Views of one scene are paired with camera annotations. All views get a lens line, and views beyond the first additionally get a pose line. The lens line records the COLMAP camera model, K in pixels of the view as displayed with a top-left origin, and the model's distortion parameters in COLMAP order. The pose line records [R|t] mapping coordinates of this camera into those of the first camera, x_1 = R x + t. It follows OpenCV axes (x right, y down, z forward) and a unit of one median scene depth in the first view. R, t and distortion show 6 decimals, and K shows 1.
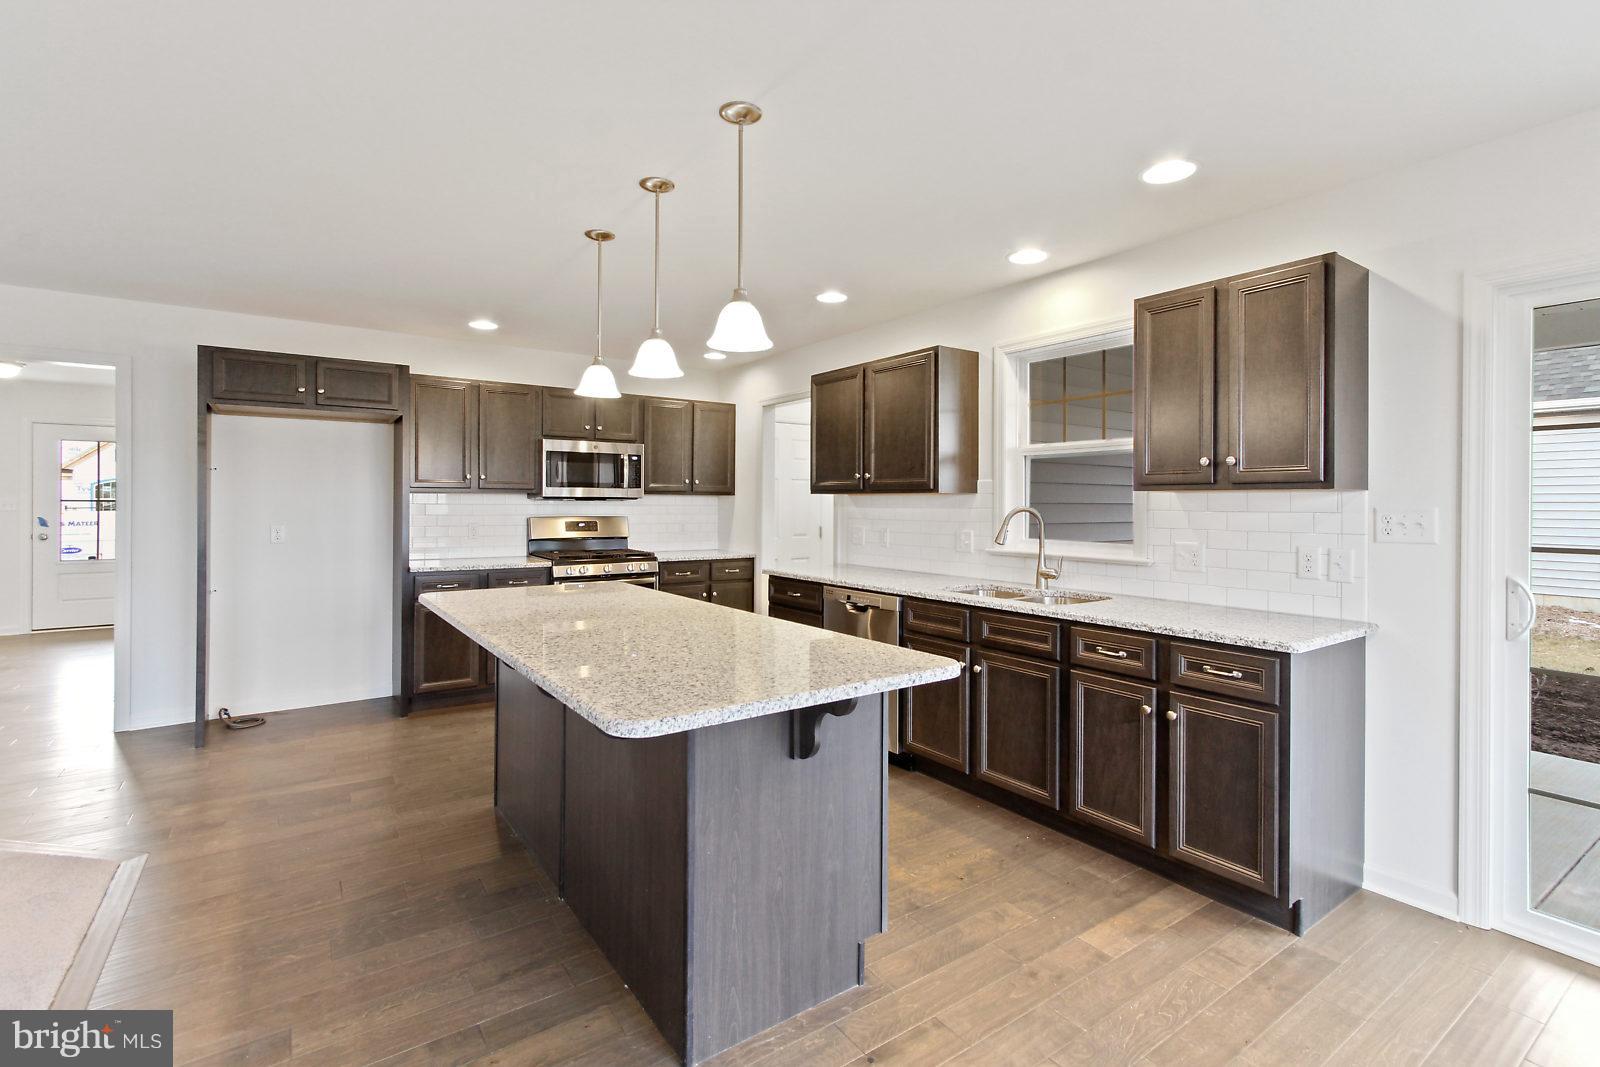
lens RADIAL K [[734.4, 0, 808.4], [0, 734.4, 504.4], [0, 0, 1]] dist [0.003174, 0.002446]
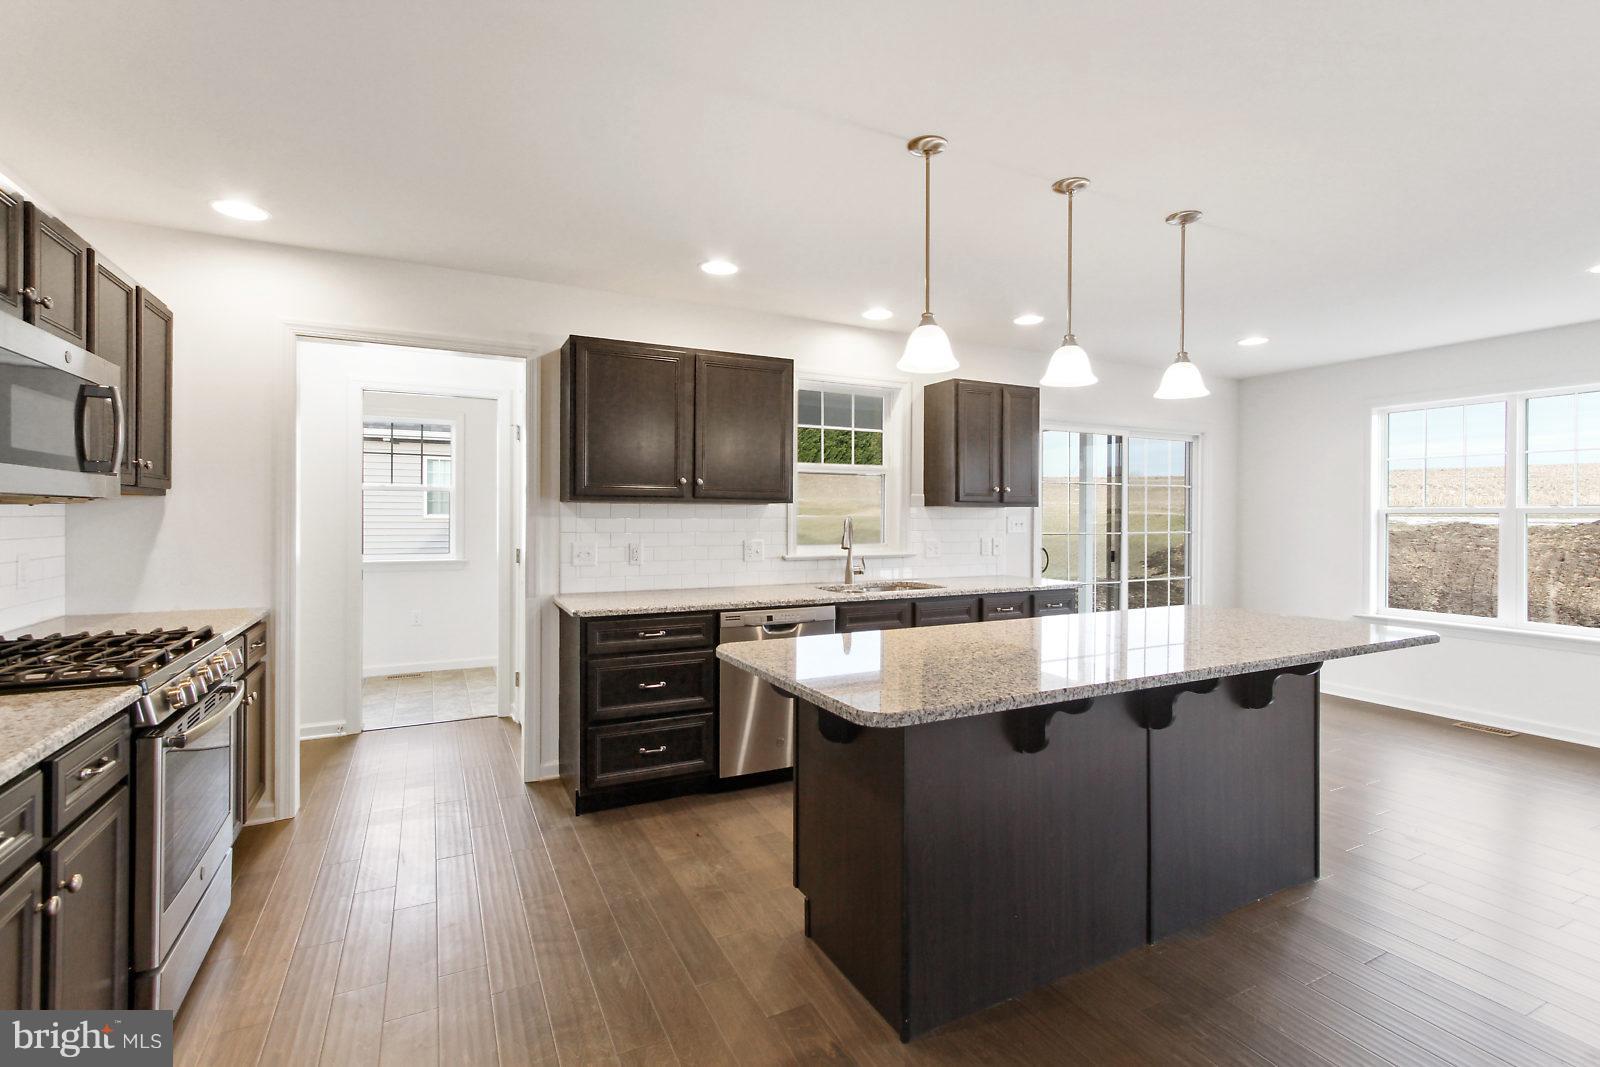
lens RADIAL K [[734.4, 0, 802.7], [0, 734.4, 526.3], [0, 0, 1]] dist [0.003174, 0.002446]
pose [[0.145841, -0.012790, 0.989225, -1.049117], [-0.000129, 0.999916, 0.012948, 0.005905], [-0.989308, -0.002016, 0.145827, 1.077786]]
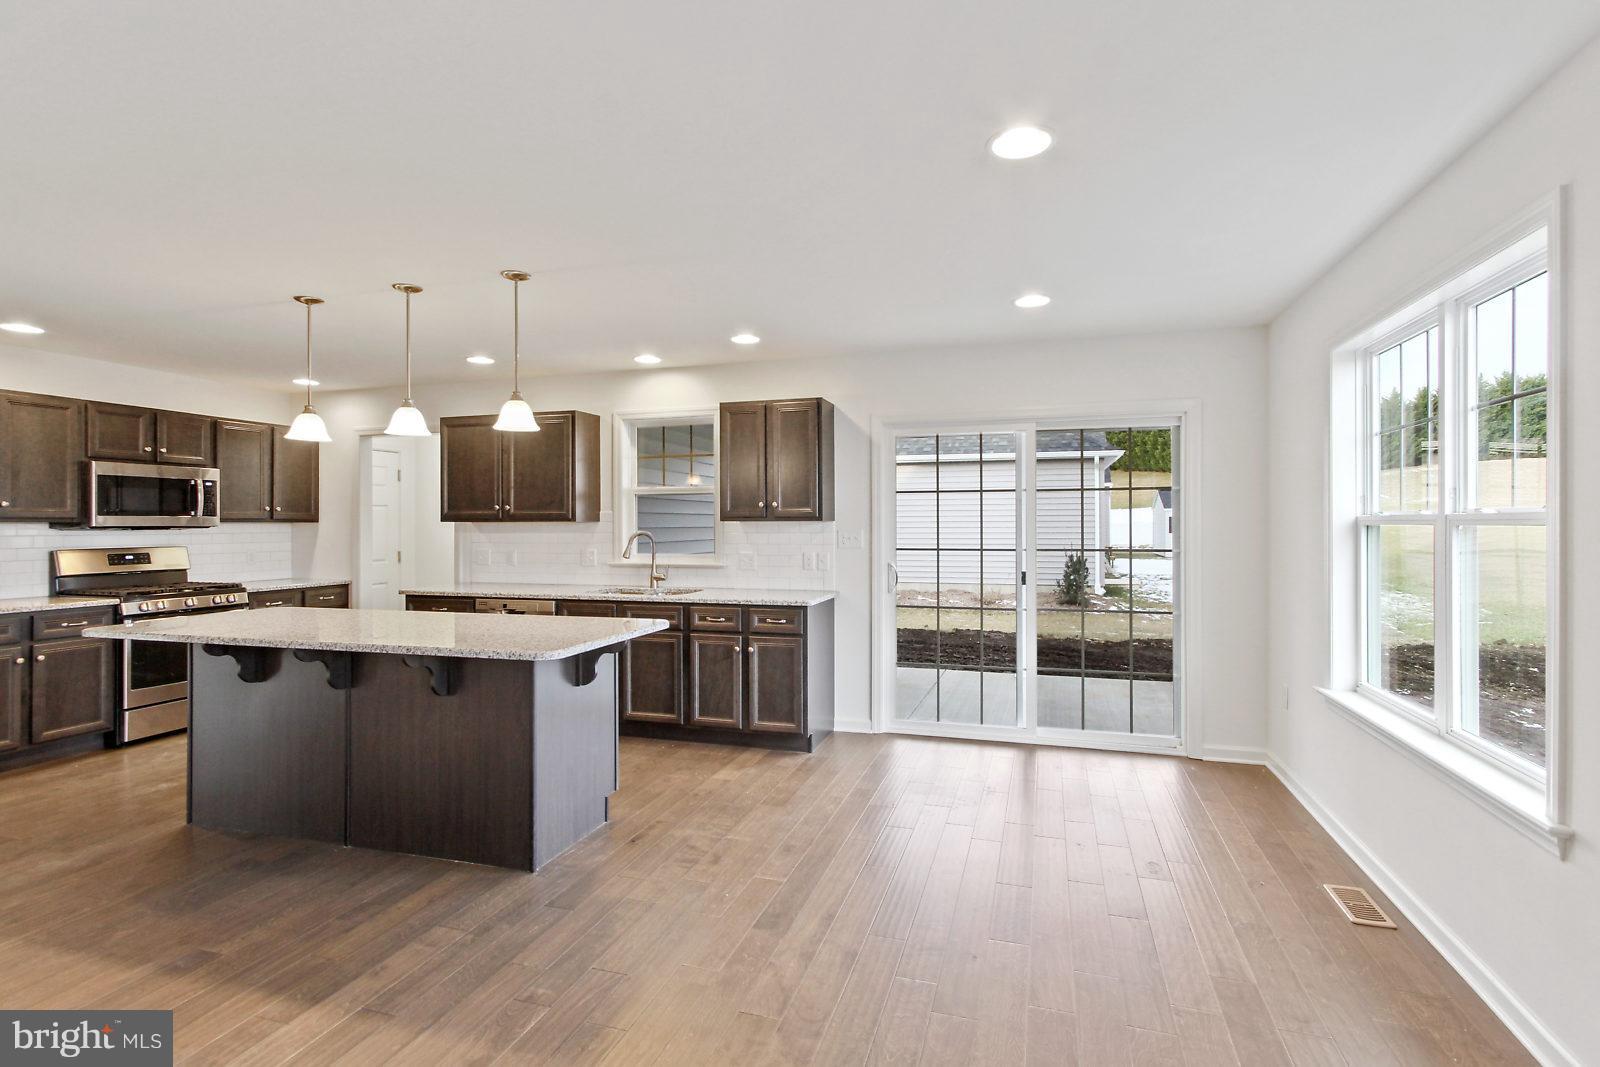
lens RADIAL K [[734.4, 0, 810.5], [0, 734.4, 526.0], [0, 0, 1]] dist [0.003174, 0.002446]
pose [[0.795168, -0.009866, 0.606309, -0.372297], [0.008832, 0.999950, 0.004687, -0.013077], [-0.606325, 0.001628, 0.795215, -0.397458]]
